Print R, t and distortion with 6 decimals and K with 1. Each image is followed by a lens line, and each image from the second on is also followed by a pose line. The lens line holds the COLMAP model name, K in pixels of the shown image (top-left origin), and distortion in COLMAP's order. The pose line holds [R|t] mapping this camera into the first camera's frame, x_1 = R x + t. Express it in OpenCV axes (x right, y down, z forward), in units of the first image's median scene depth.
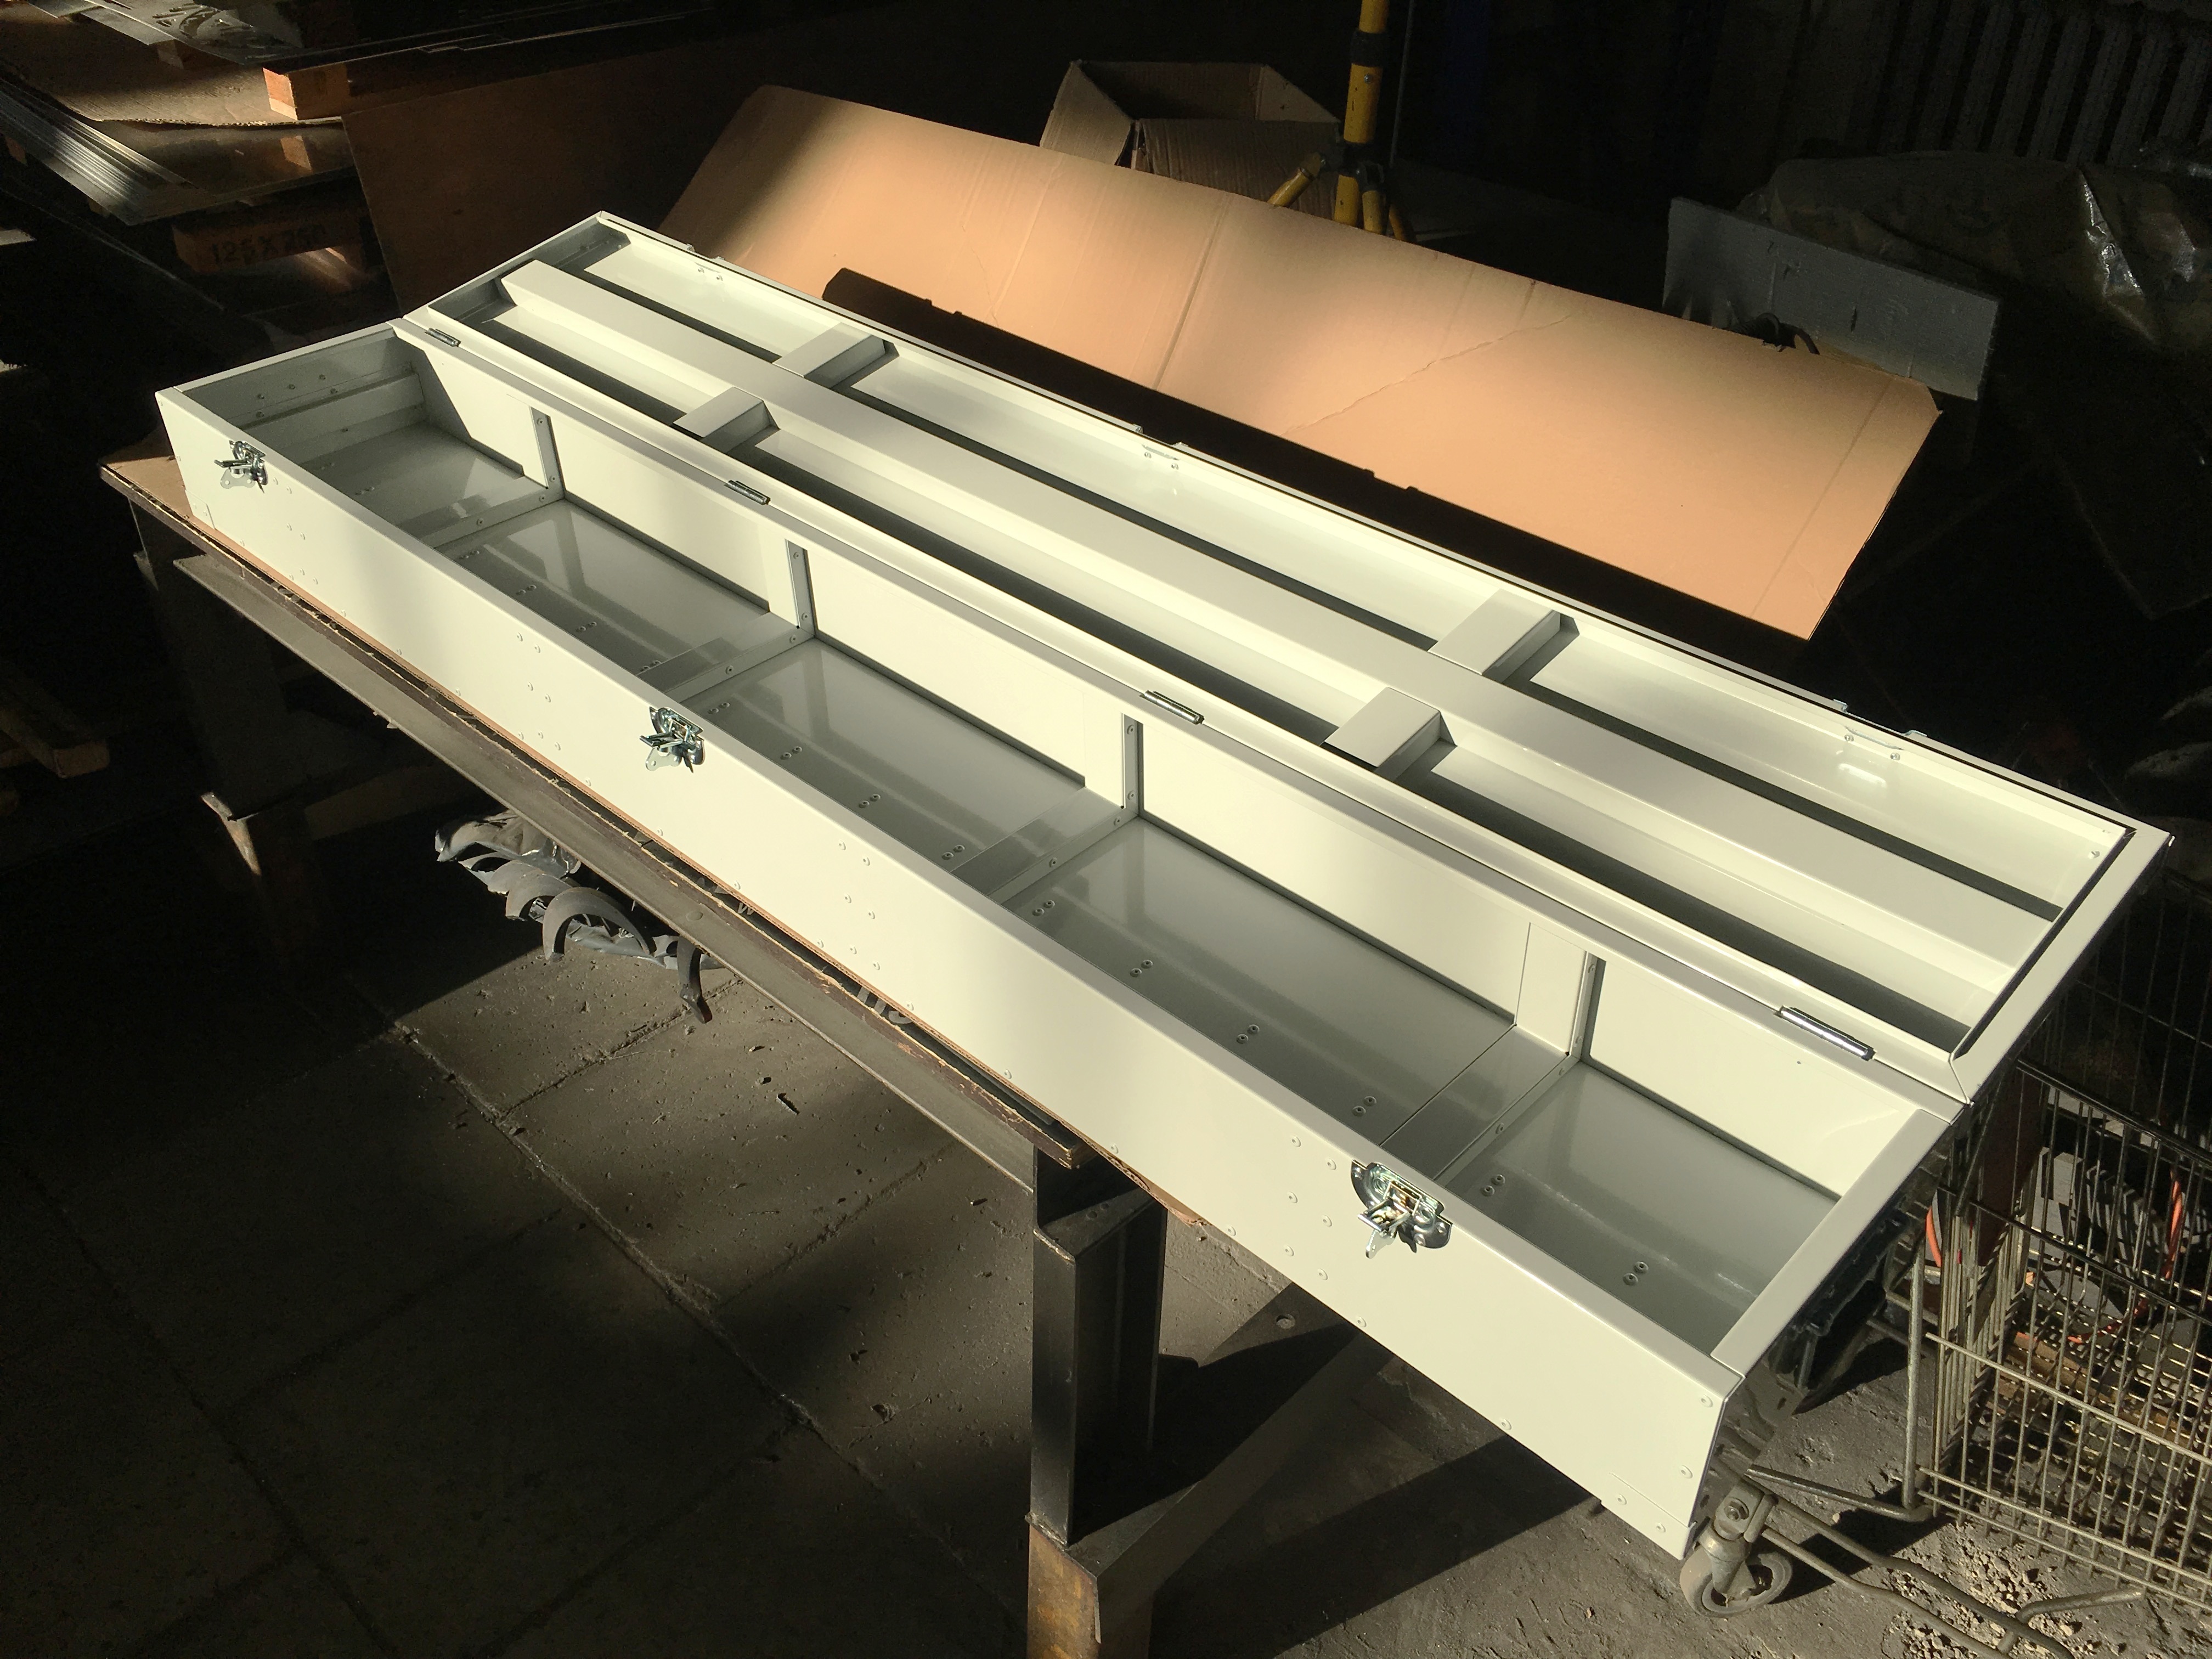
lens RADIAL K [[1867.2, 0, 1106.0], [0, 1867.2, 829.5], [0, 0, 1]] dist [0.071412, -0.090586]
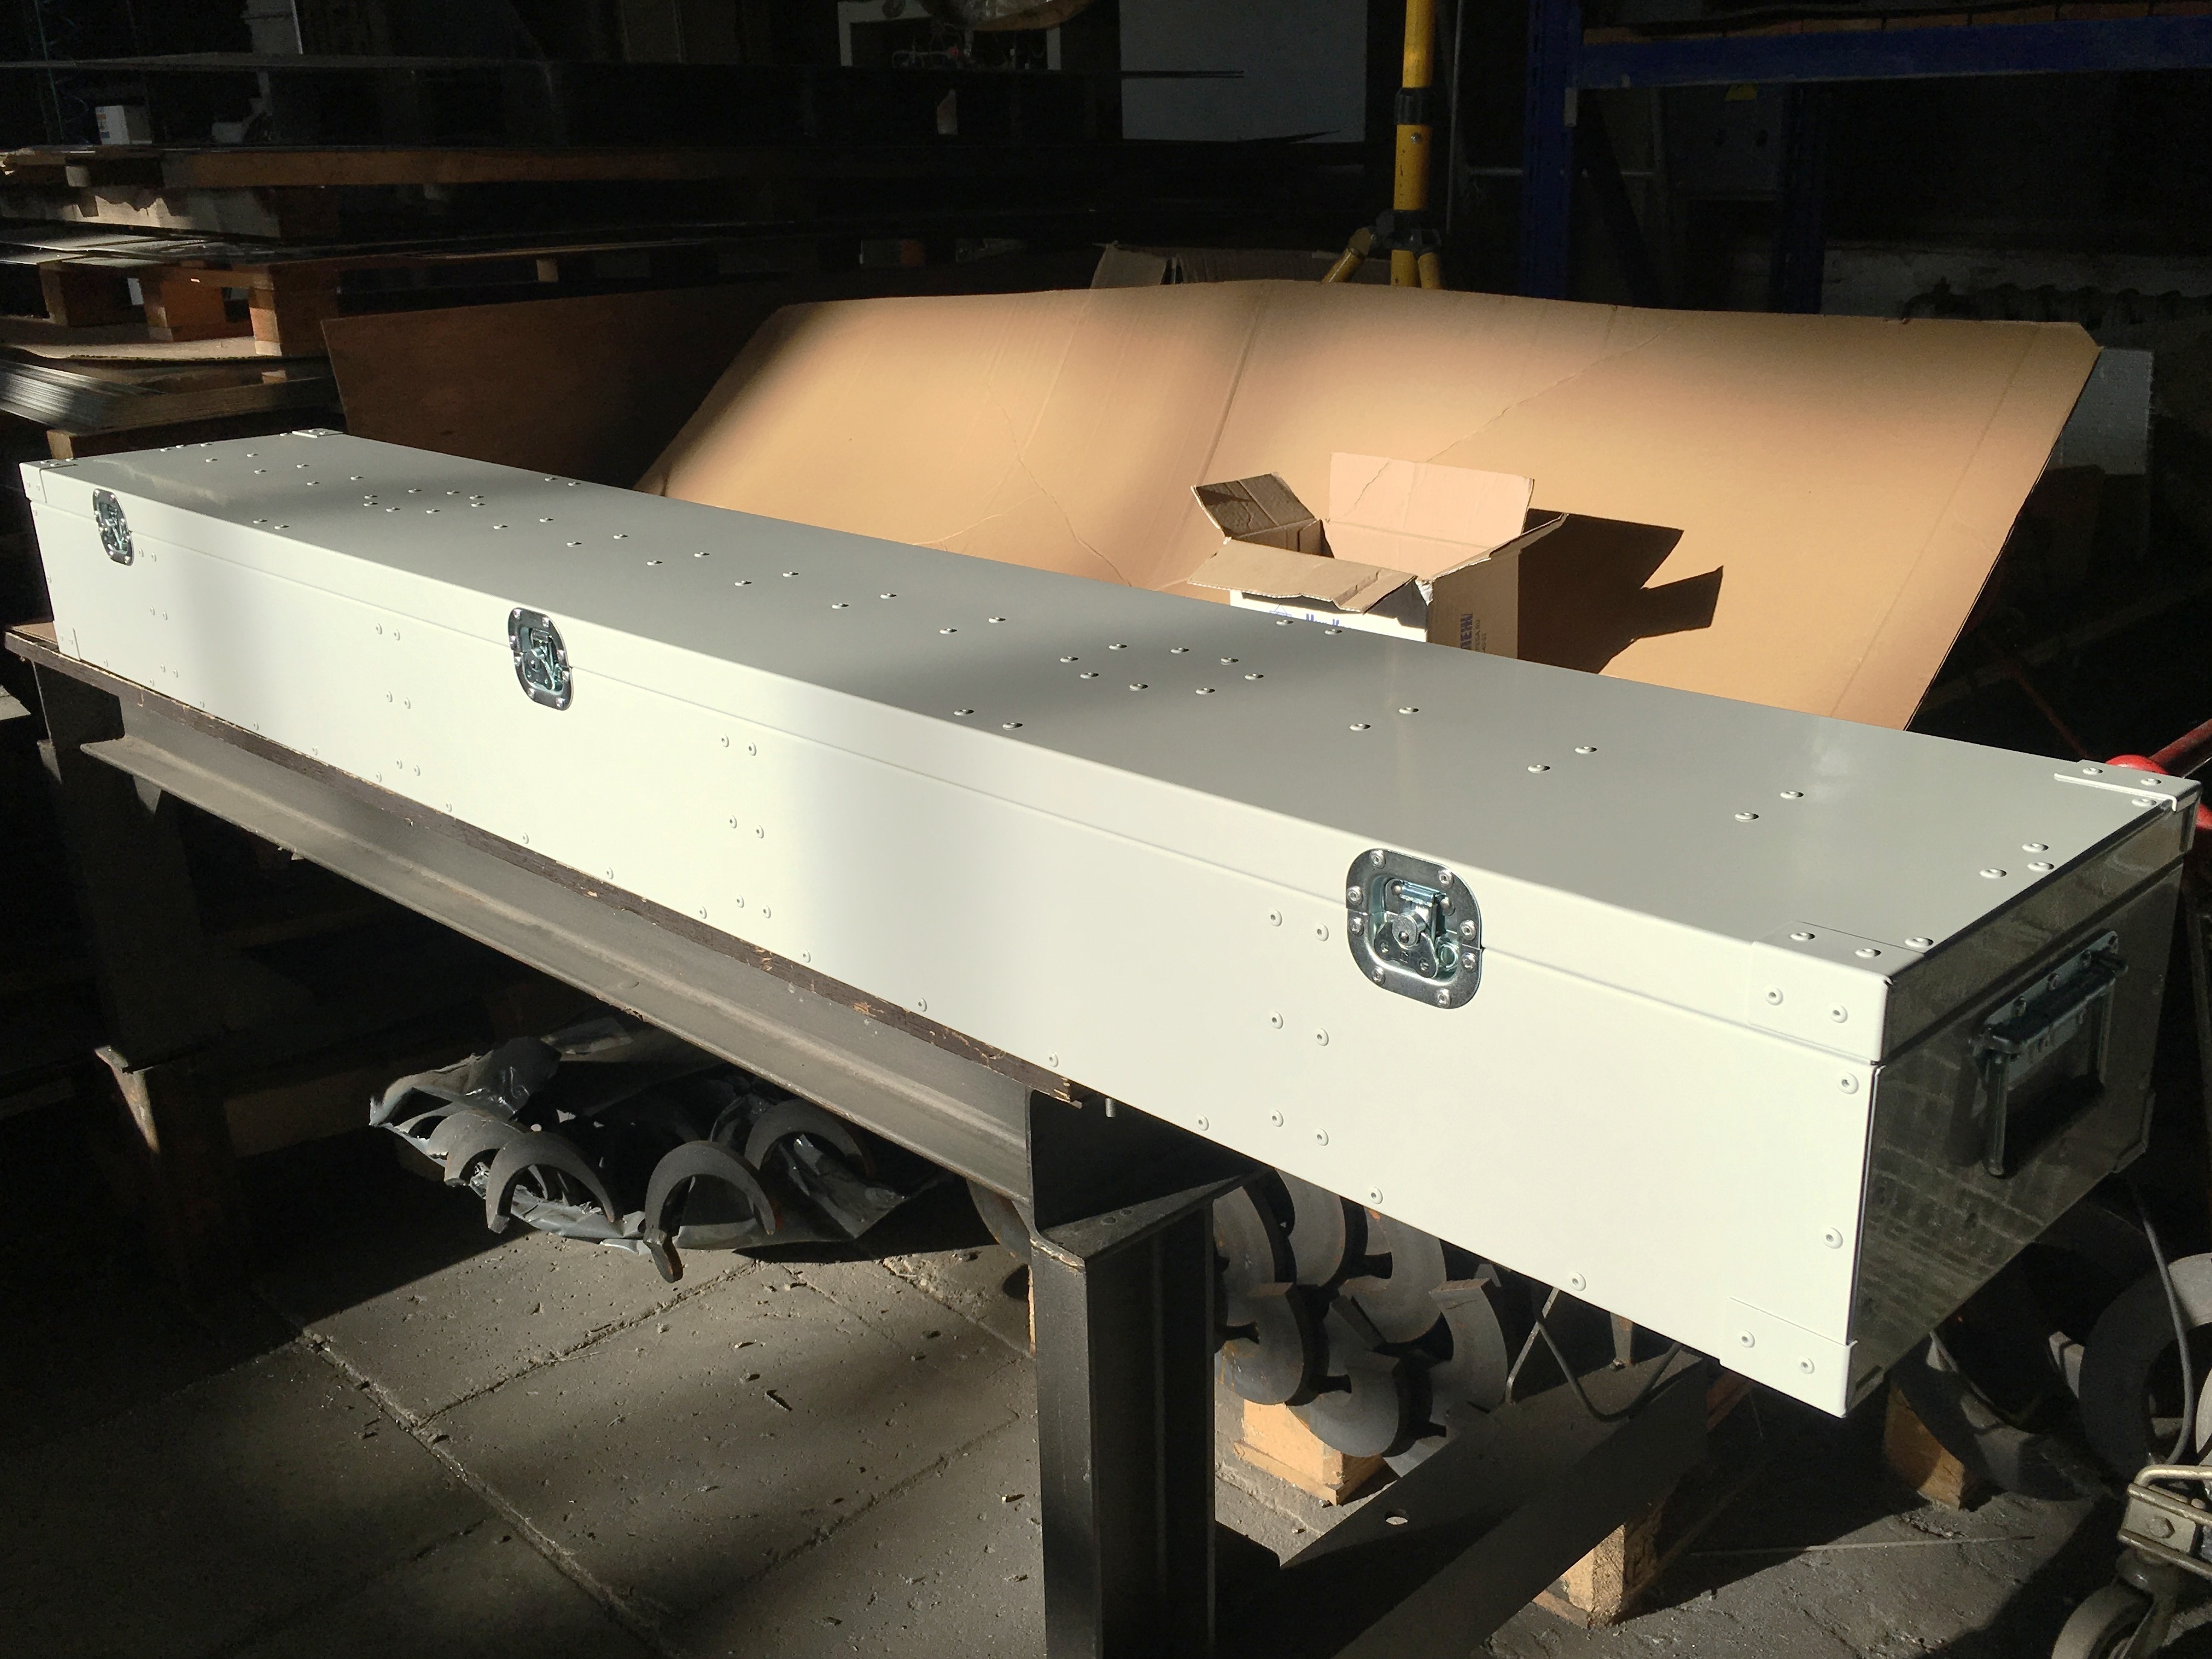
lens RADIAL K [[2050.7, 0, 1164.1], [0, 2050.7, 908.3], [0, 0, 1]] dist [0.087462, -0.125707]
pose [[0.999139, -0.034790, -0.022605, 0.027856], [0.027921, 0.966826, -0.253904, 0.217452], [0.030689, 0.253054, 0.966965, 0.126154]]
